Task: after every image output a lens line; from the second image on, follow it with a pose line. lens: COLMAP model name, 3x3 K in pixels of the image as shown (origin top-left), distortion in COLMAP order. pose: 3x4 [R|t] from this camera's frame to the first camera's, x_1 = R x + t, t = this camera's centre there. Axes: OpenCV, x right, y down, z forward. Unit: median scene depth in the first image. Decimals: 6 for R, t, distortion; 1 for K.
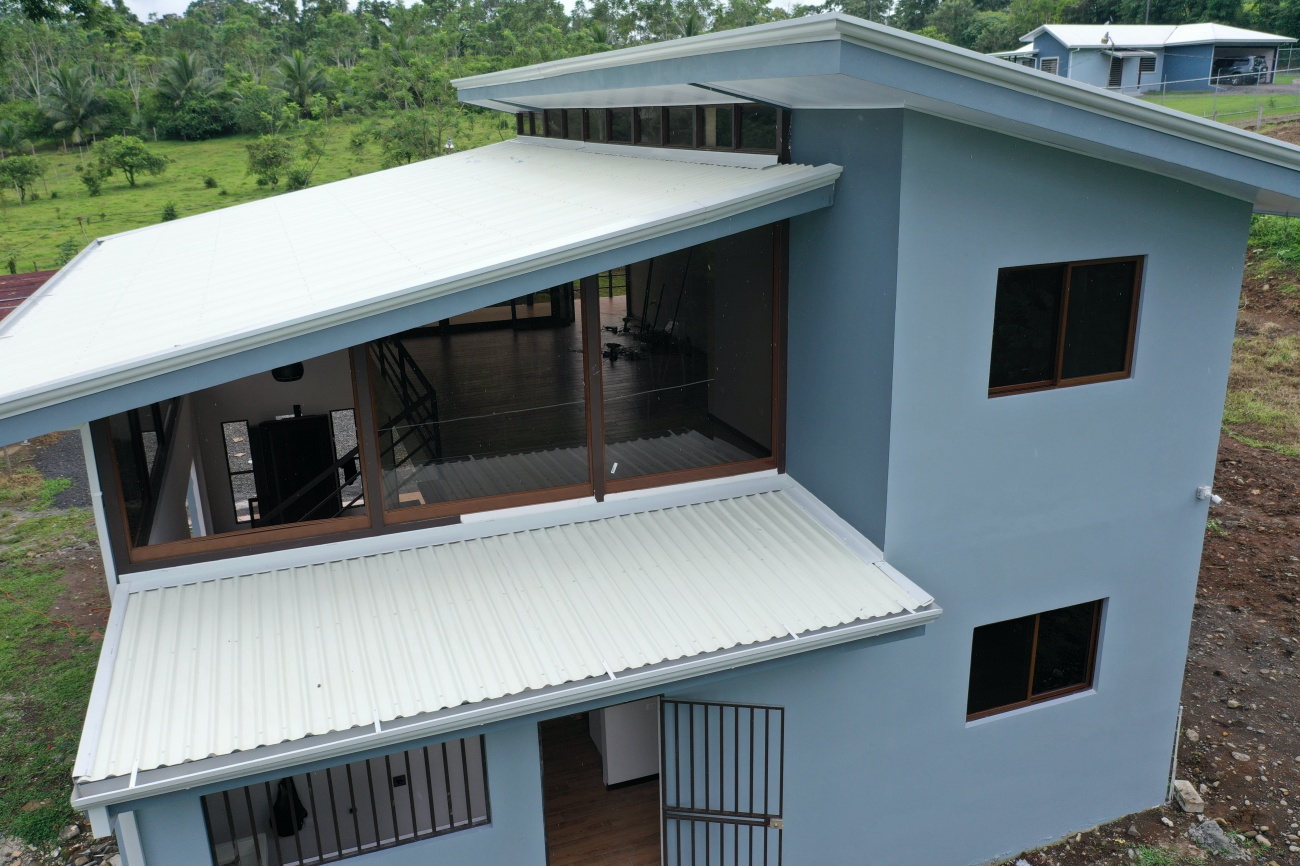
lens RADIAL K [[1026.8, 0, 651.8], [0, 1026.8, 433.6], [0, 0, 1]] dist [-0.005326, 0.001135]
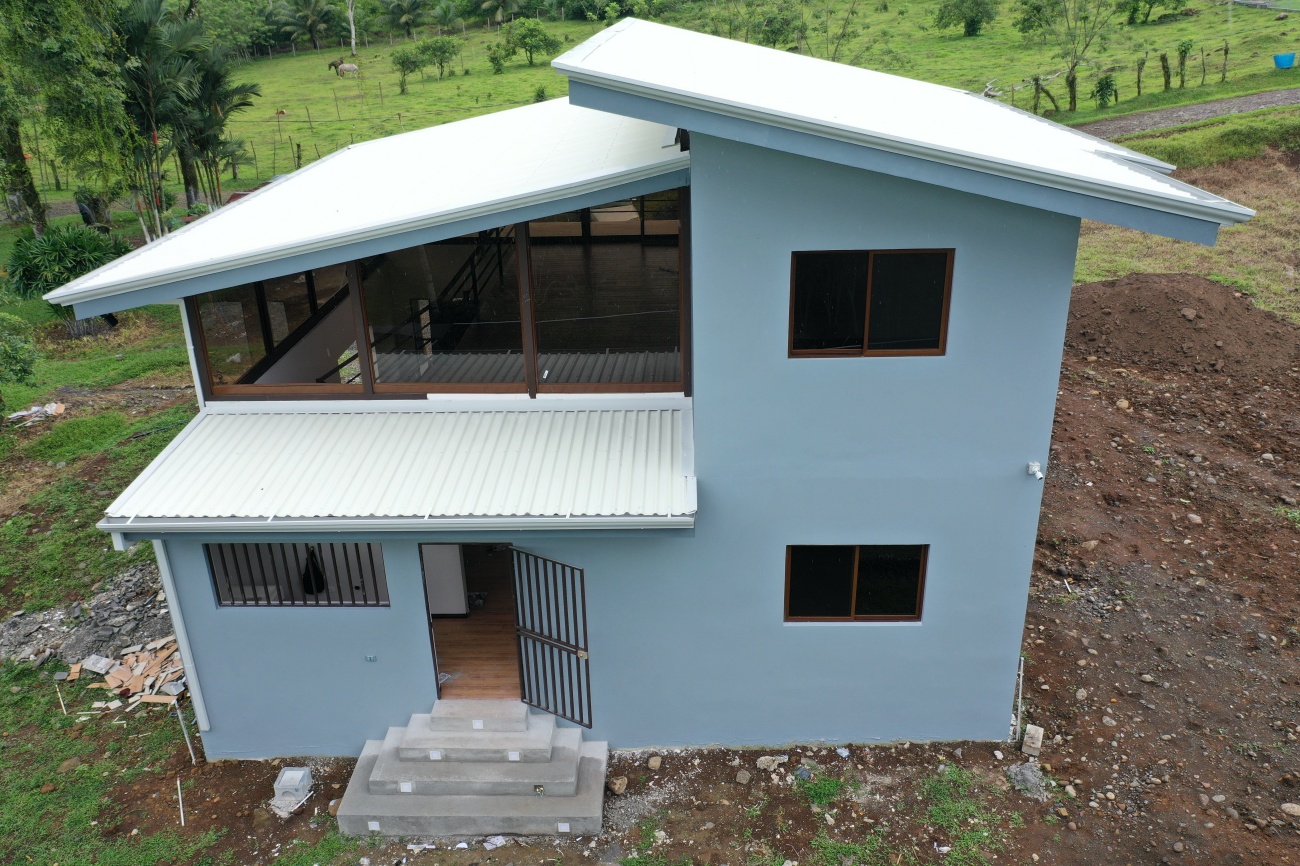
lens RADIAL K [[1026.8, 0, 650.3], [0, 1026.8, 429.2], [0, 0, 1]] dist [-0.005326, 0.001135]
pose [[0.925160, 0.150353, -0.348529, 0.500762], [-0.112052, 0.985465, 0.127684, -0.071848], [0.362661, -0.079075, 0.928560, -0.147840]]
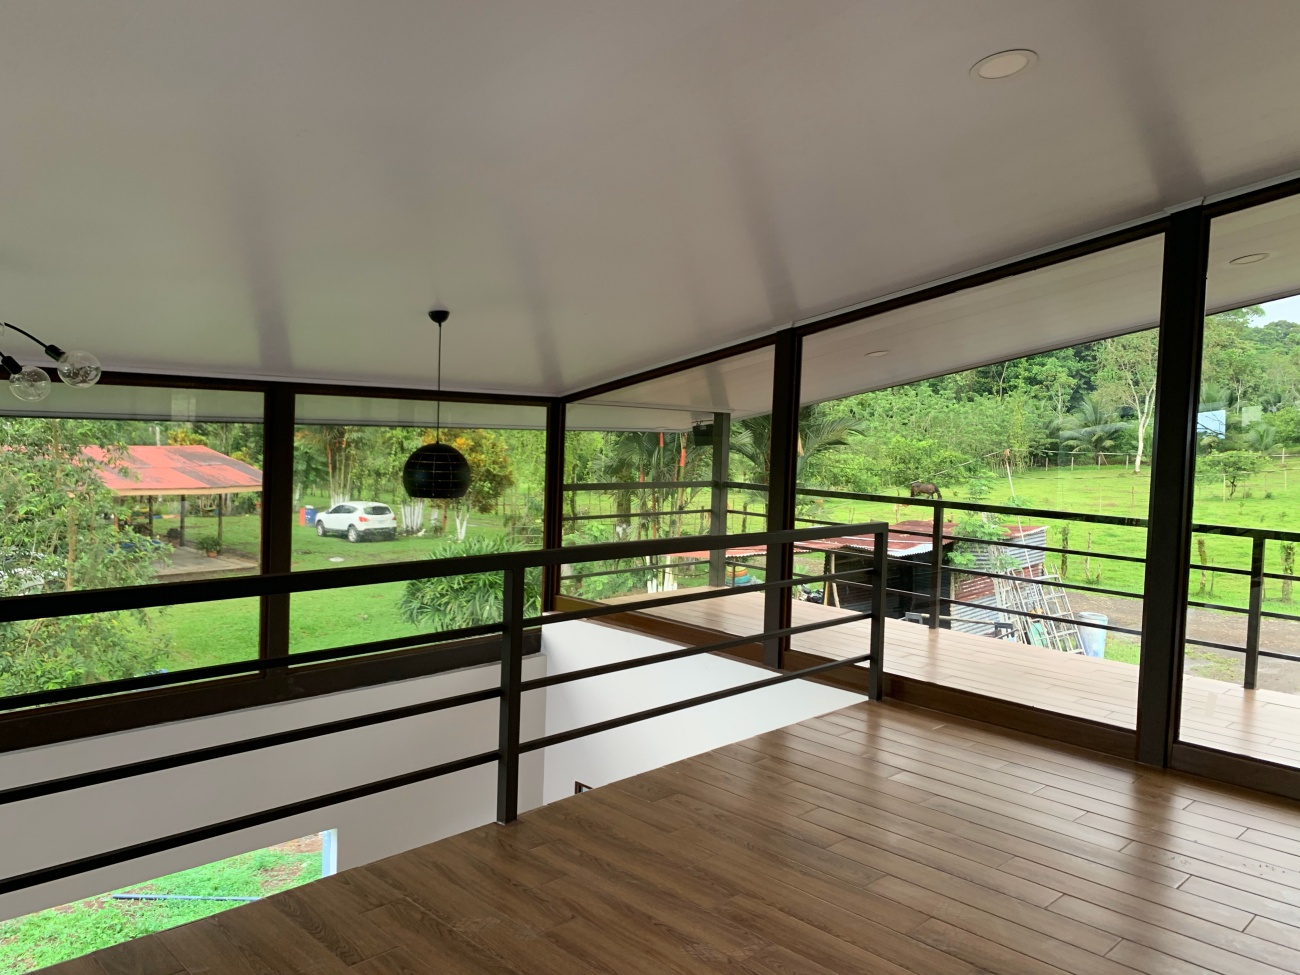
lens RADIAL K [[984.8, 0, 651.4], [0, 984.8, 485.4], [0, 0, 1]] dist [0.004341, -0.002018]
pose [[0.407177, 0.091126, -0.908792, -0.072788], [-0.319578, 0.946328, -0.048295, -0.178872], [0.855615, 0.310094, 0.414445, 1.261265]]
